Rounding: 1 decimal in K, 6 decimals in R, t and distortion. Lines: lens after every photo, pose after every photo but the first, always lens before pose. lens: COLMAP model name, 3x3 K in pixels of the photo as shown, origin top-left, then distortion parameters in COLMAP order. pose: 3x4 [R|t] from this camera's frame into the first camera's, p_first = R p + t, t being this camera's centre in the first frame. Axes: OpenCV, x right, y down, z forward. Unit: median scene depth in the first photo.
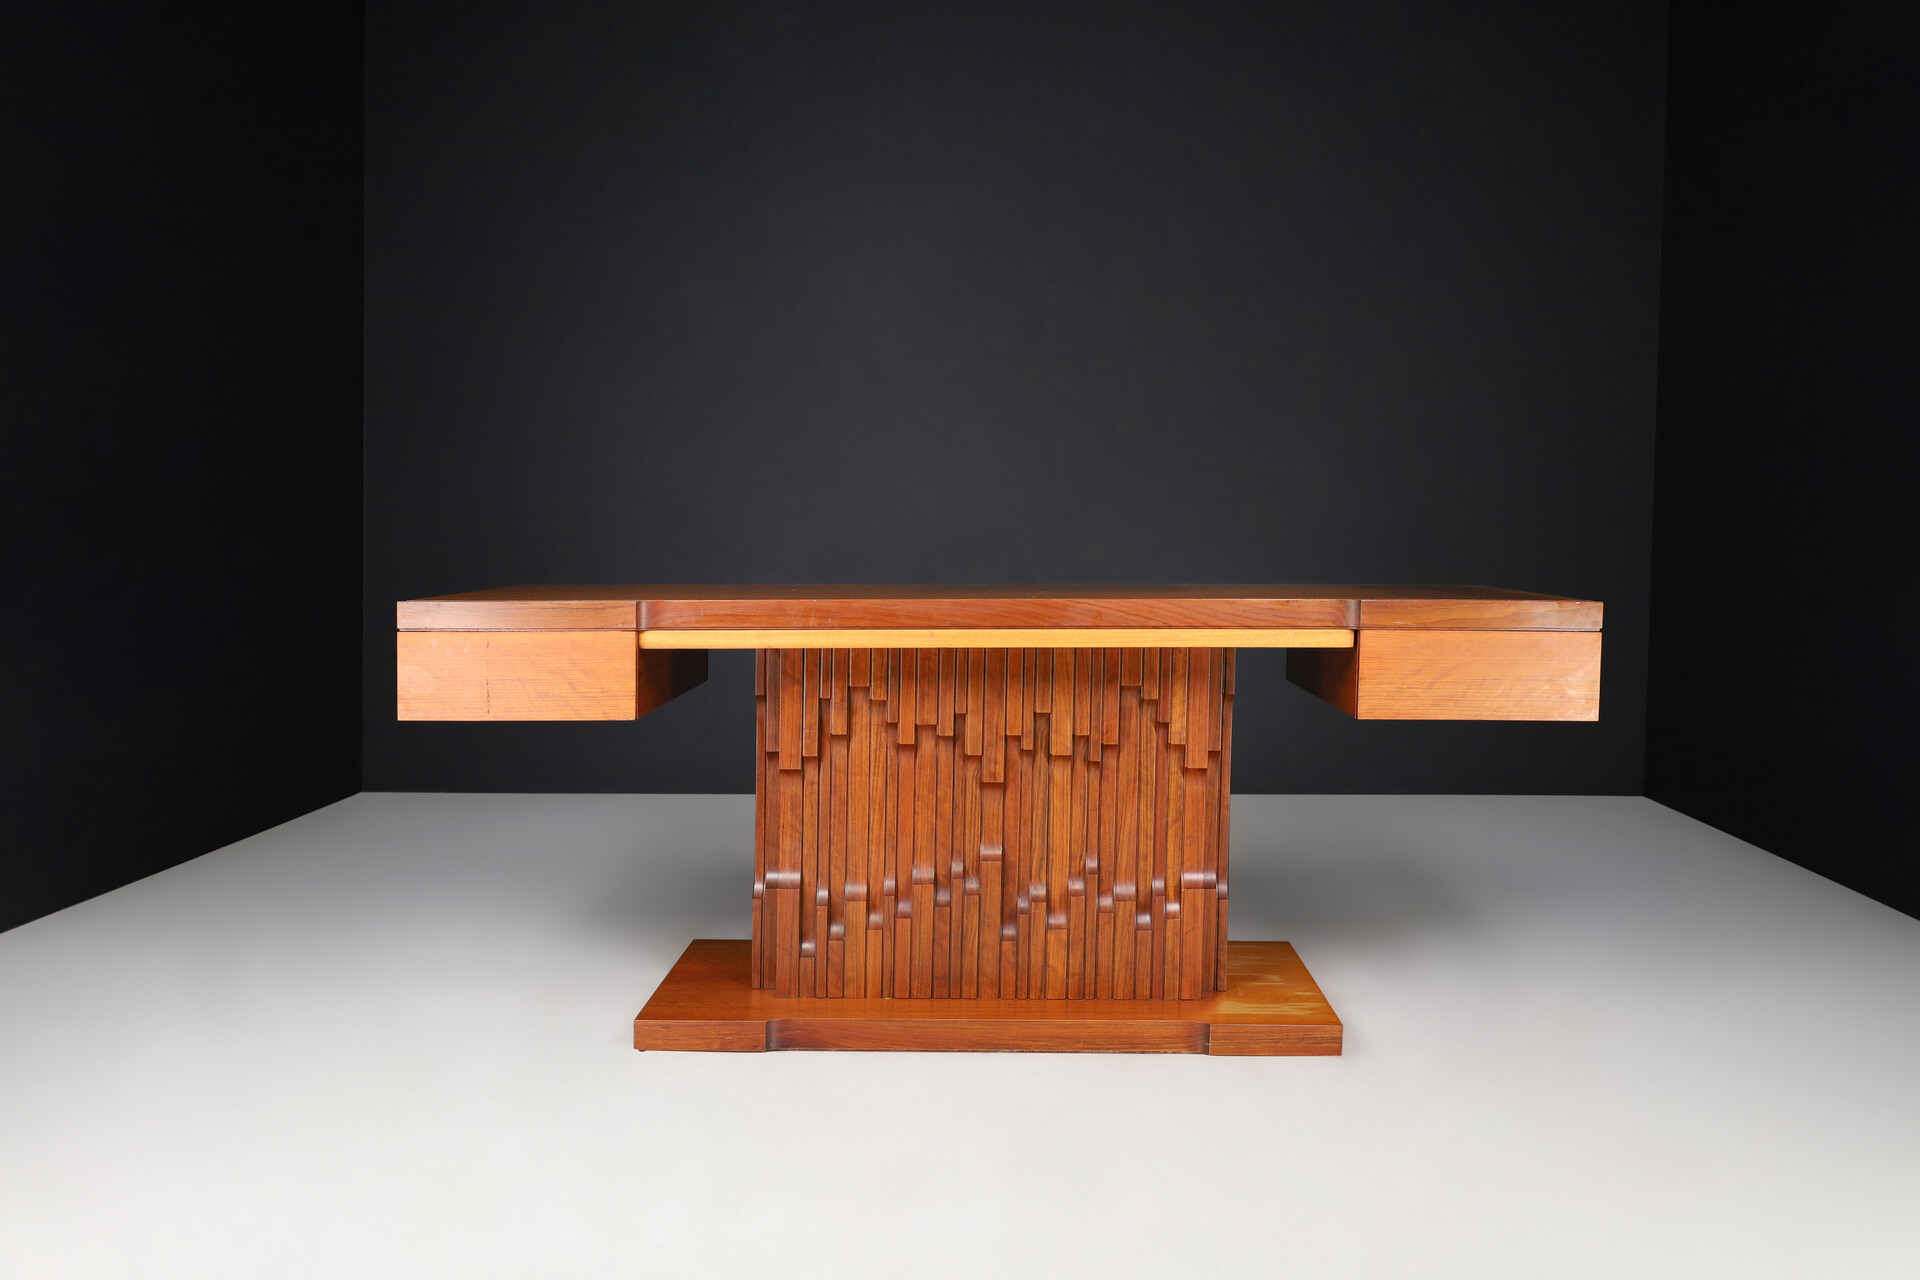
lens RADIAL K [[1968.1, 0, 885.4], [0, 1968.1, 566.2], [0, 0, 1]] dist [-0.003857, -0.000236]
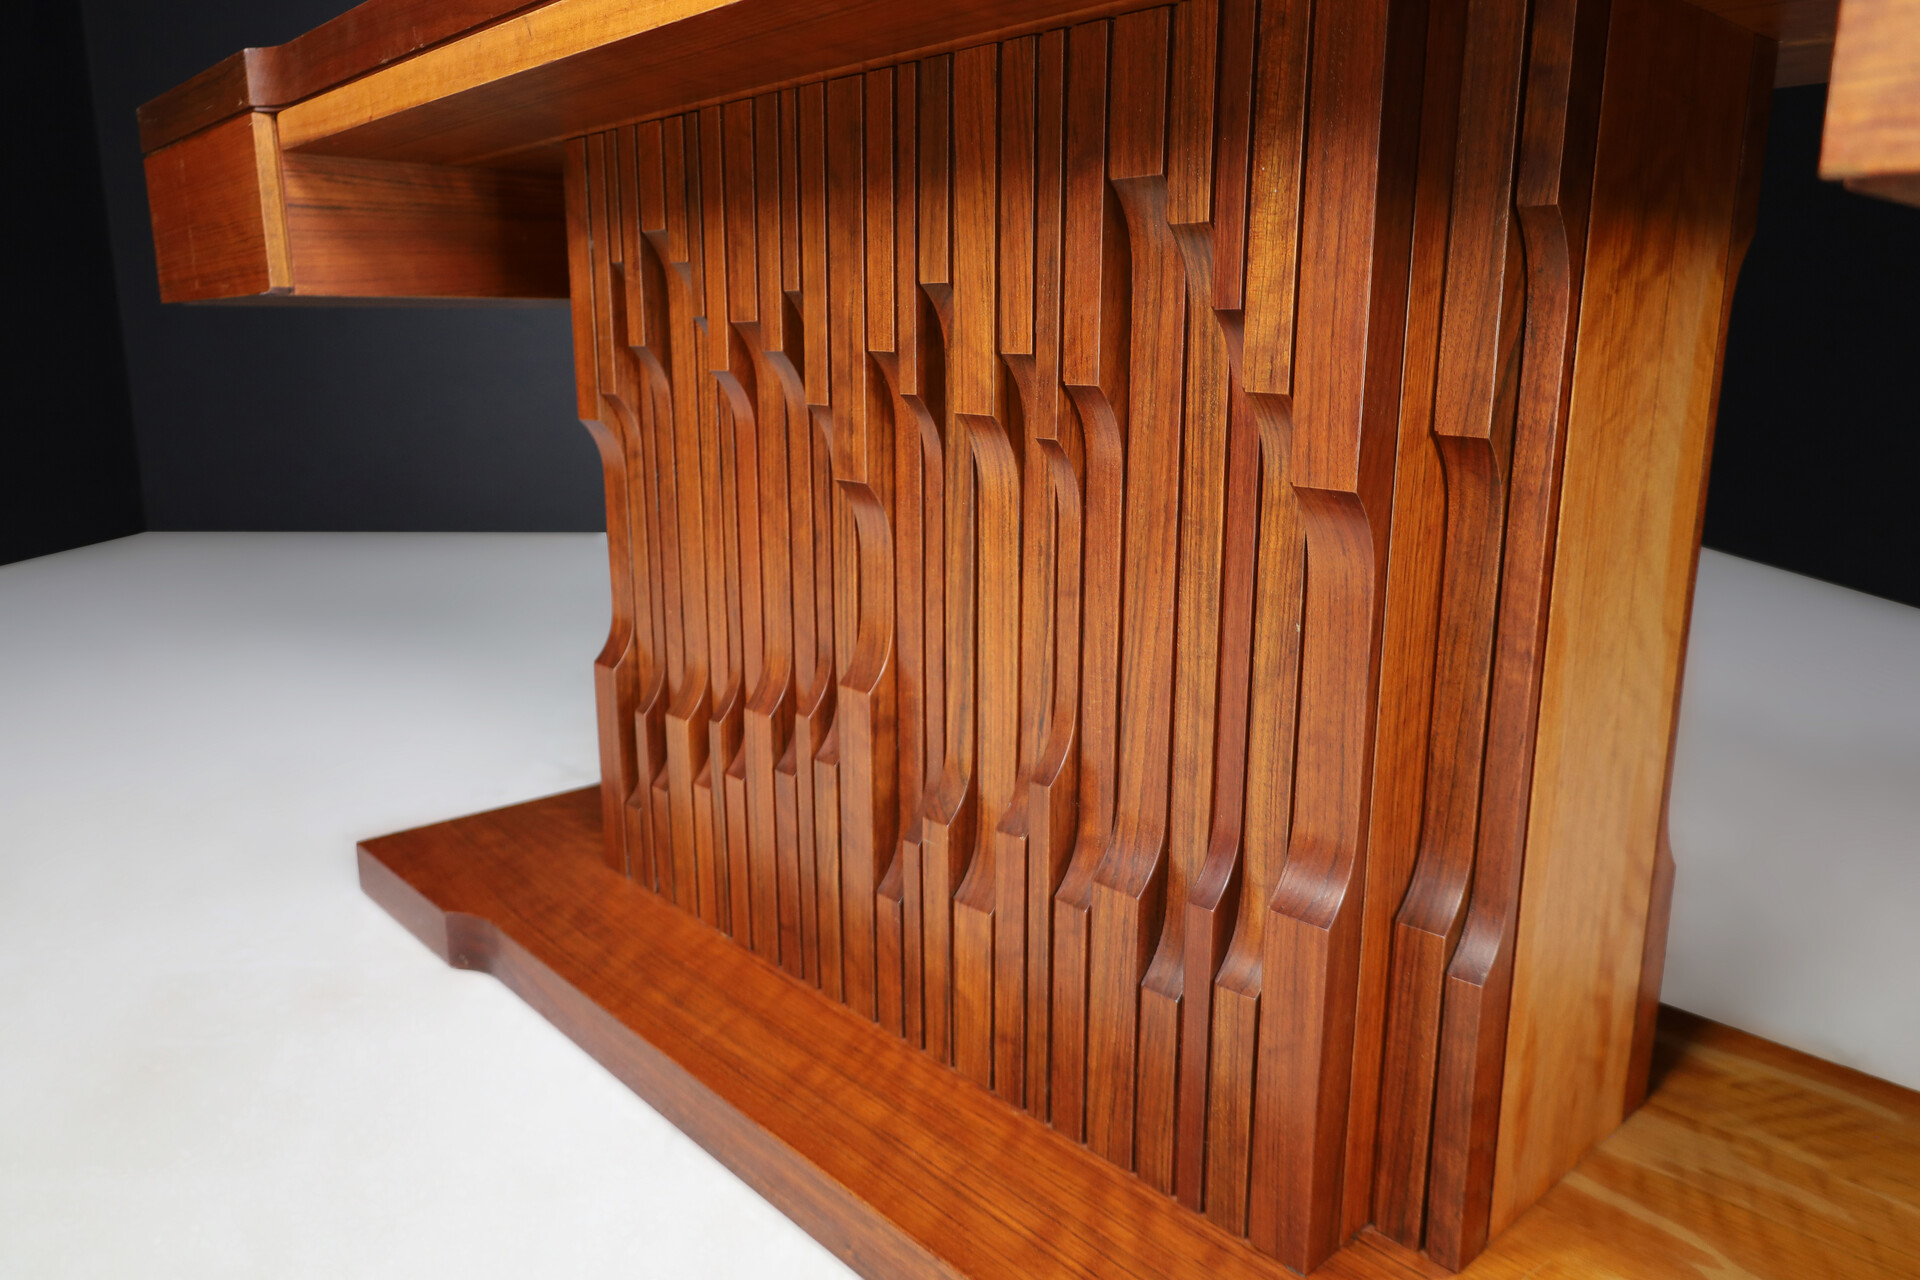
lens RADIAL K [[1365.5, 0, 960.0], [0, 1365.5, 640.0], [0, 0, 1]] dist [-0.032240, 0.000285]
pose [[0.676343, 0.162187, -0.718509, 0.259775], [-0.033313, 0.981195, 0.190125, 0.089578], [0.735833, -0.104655, 0.669027, 0.839526]]
